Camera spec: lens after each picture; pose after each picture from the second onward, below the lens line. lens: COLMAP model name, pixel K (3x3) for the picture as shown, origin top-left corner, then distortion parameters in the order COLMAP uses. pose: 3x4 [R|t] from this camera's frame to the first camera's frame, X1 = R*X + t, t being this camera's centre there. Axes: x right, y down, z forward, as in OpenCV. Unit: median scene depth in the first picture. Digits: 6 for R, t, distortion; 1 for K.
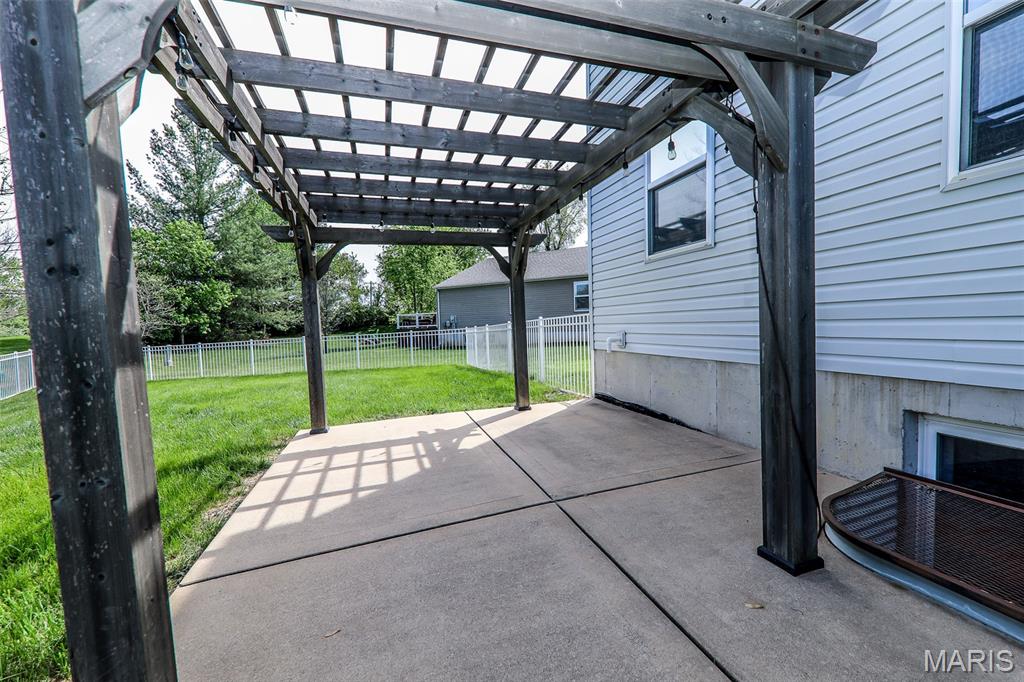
lens RADIAL K [[408.6, 0, 517.7], [0, 408.6, 344.9], [0, 0, 1]] dist [0.007903, -0.001905]
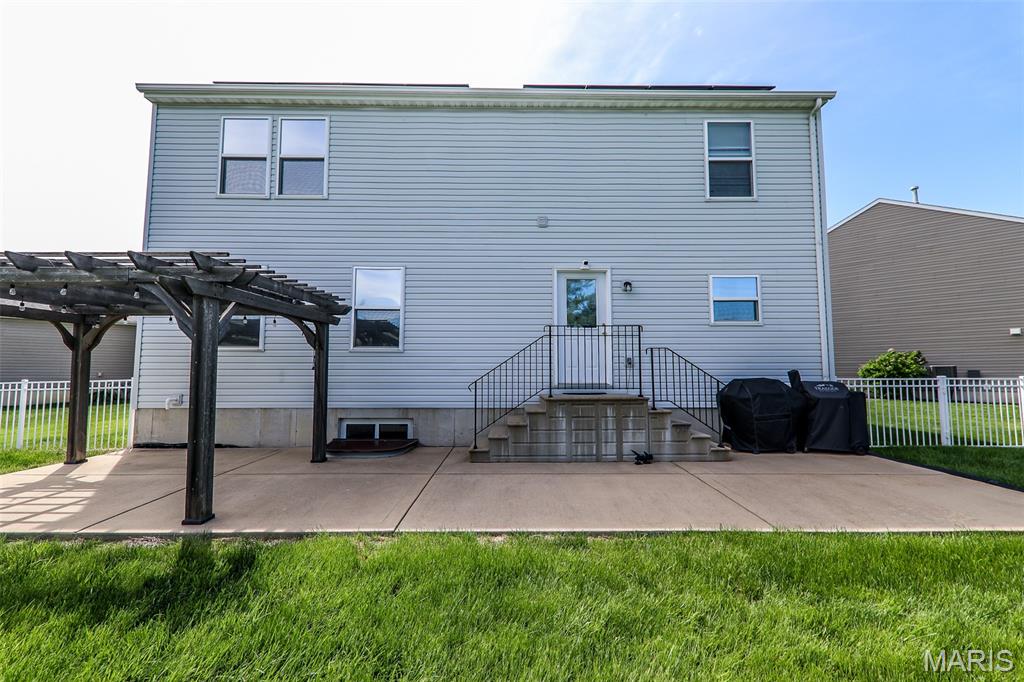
lens RADIAL K [[408.6, 0, 514.7], [0, 408.6, 339.8], [0, 0, 1]] dist [0.007903, -0.001905]
pose [[0.312983, 0.104110, 0.944035, -0.935205], [0.041488, 0.991526, -0.123102, 0.006464], [-0.948852, 0.077695, 0.306011, -0.720365]]
